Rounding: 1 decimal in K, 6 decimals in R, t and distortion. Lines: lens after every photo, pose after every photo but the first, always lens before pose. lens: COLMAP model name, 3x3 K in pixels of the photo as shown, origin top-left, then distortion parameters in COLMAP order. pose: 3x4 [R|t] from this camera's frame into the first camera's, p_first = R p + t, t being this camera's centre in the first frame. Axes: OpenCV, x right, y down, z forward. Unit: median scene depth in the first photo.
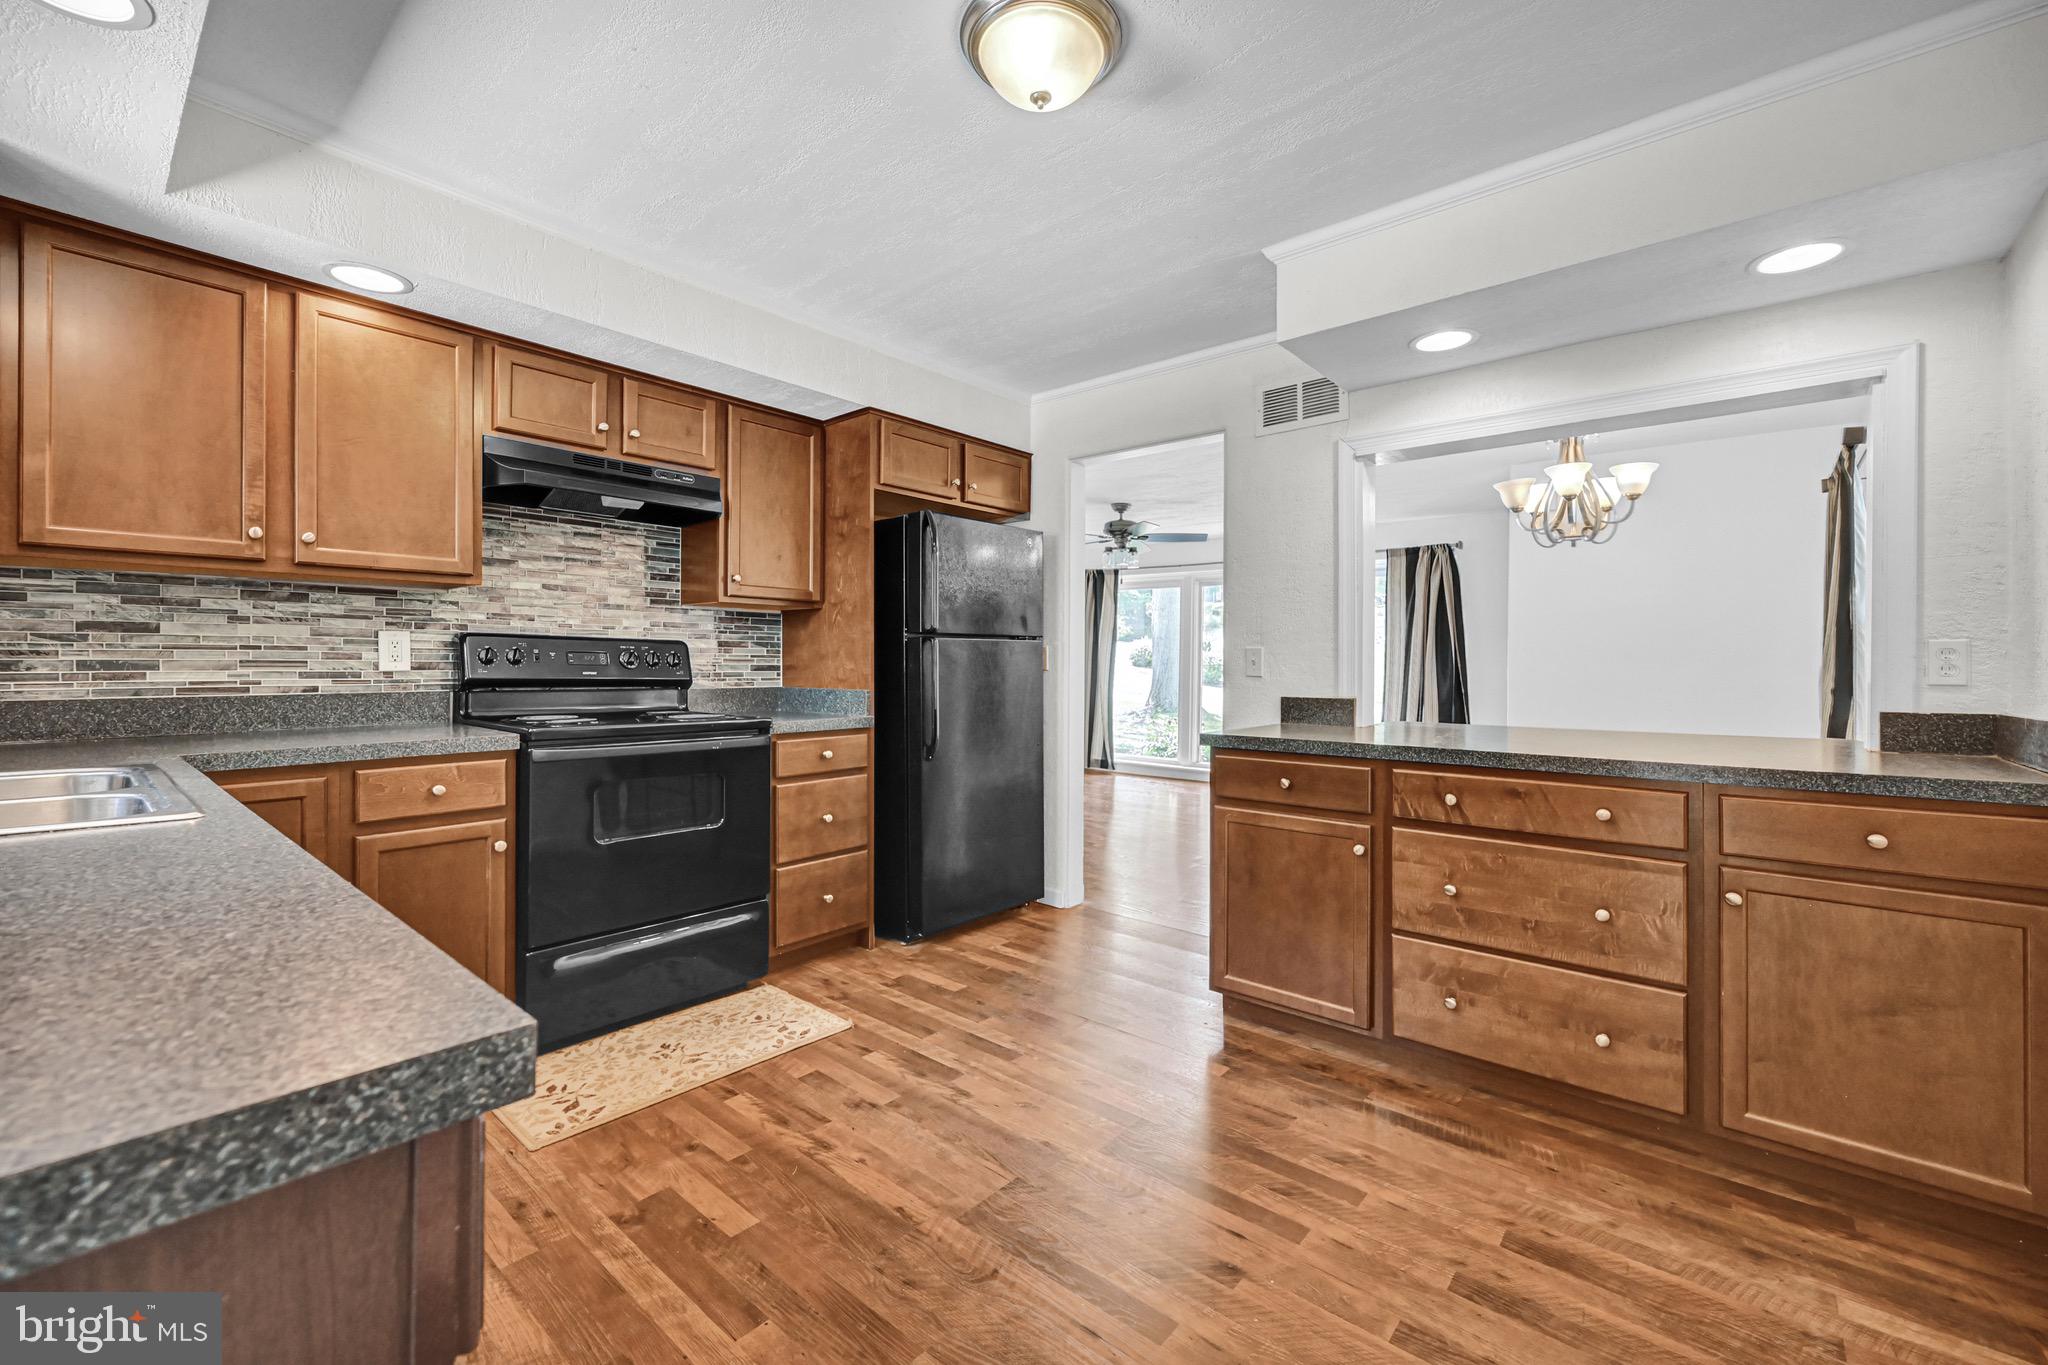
lens RADIAL K [[846.8, 0, 1042.0], [0, 846.8, 645.2], [0, 0, 1]] dist [-0.001912, 0.000222]
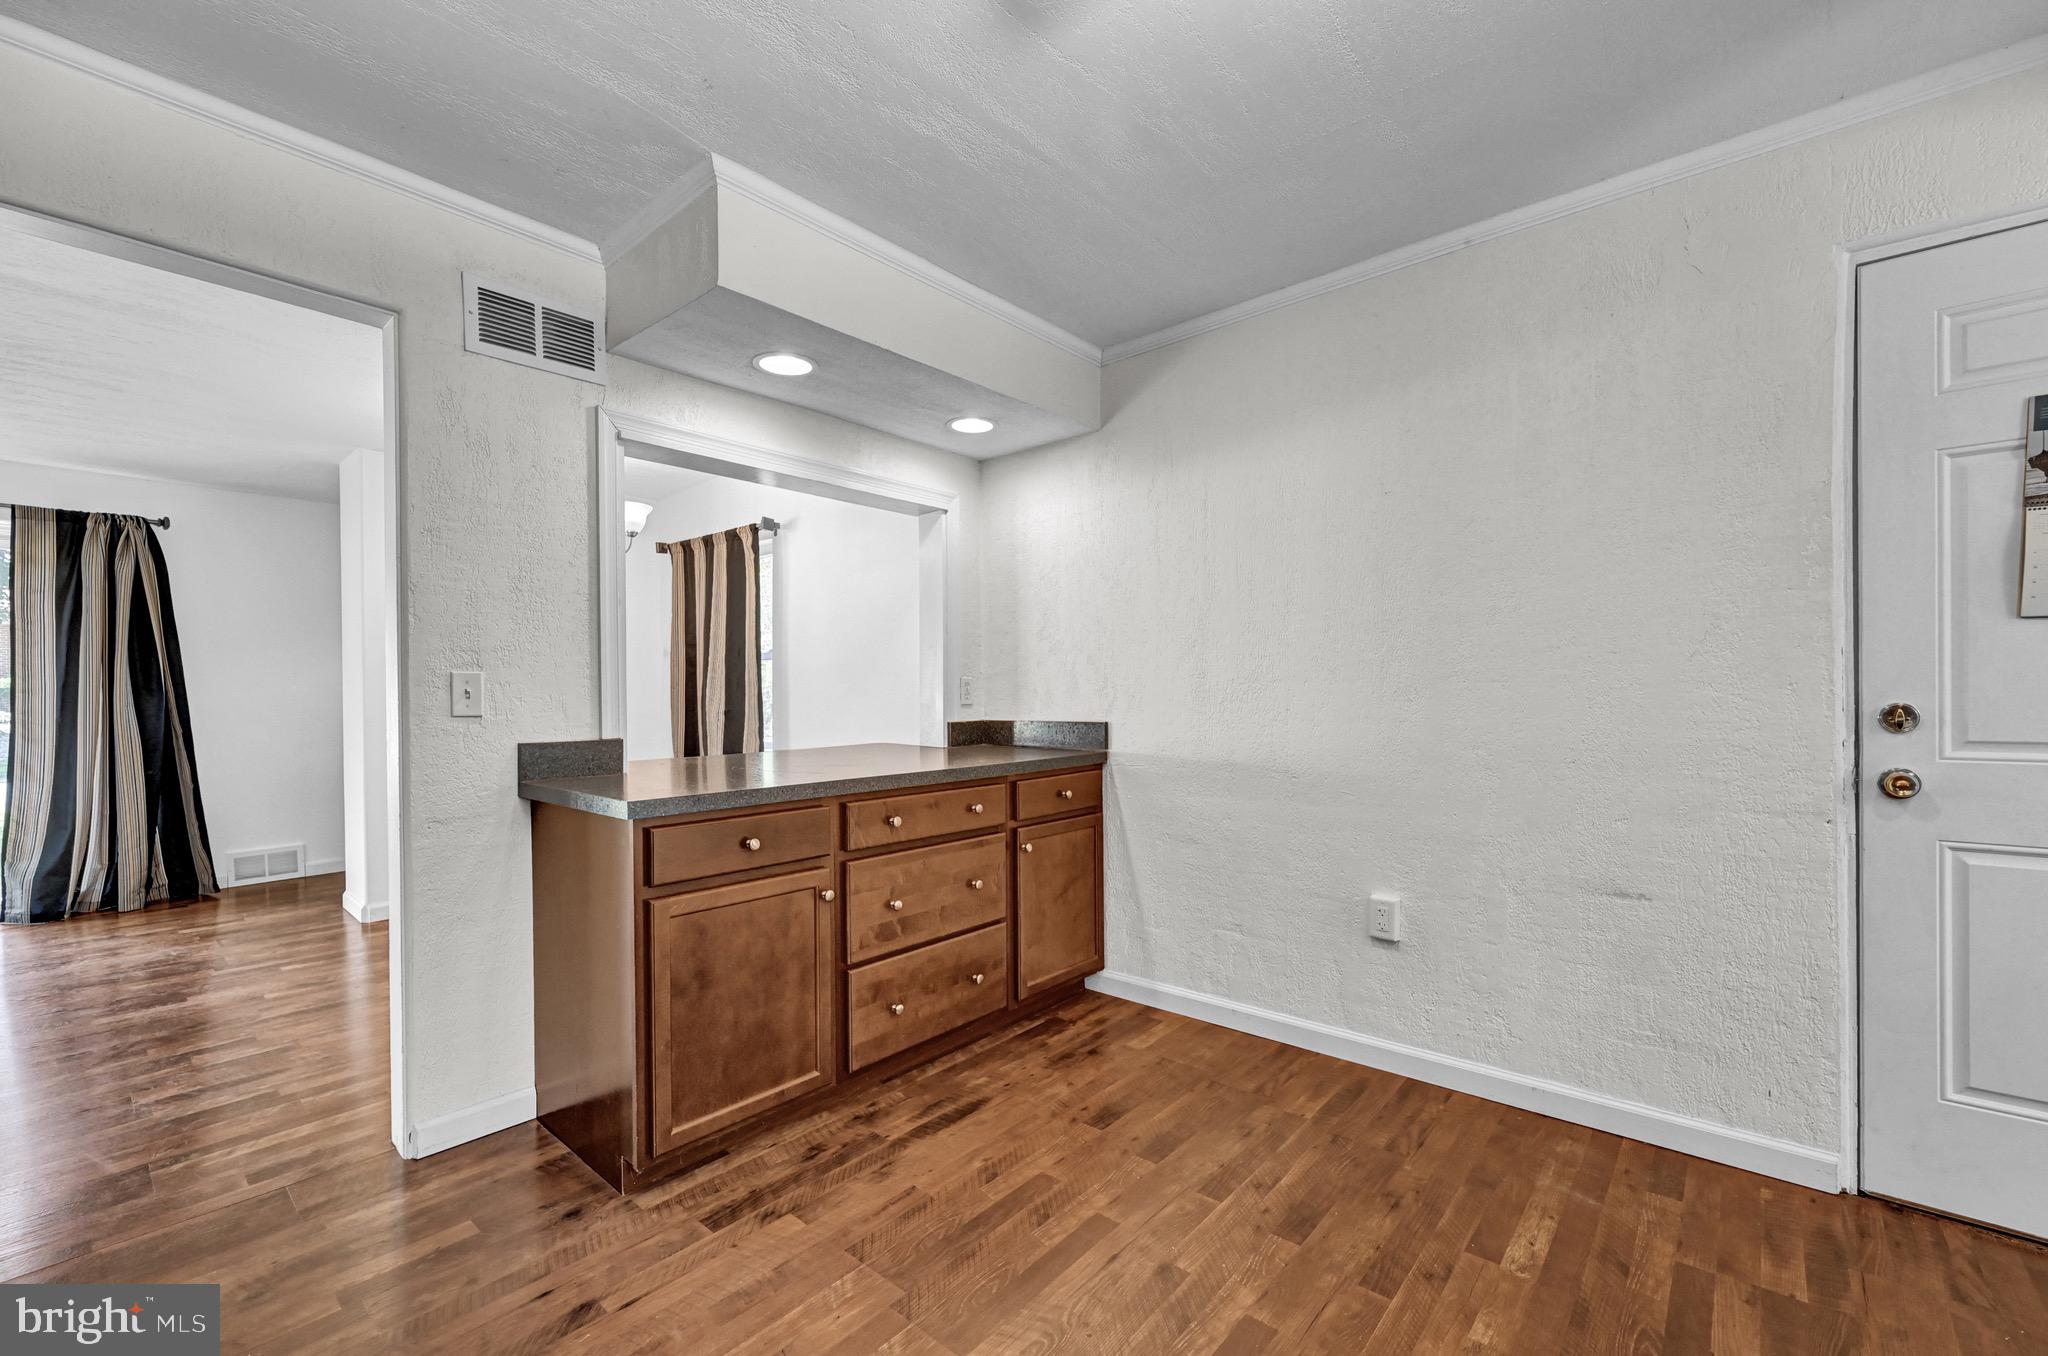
lens RADIAL K [[843.4, 0, 1024.9], [0, 843.4, 688.6], [0, 0, 1]] dist [0.001614, 0.000060]
pose [[0.013561, -0.003503, 0.999902, -0.574424], [-0.018771, 0.999817, 0.003758, 0.006705], [-0.999732, -0.018820, 0.013493, 0.809702]]
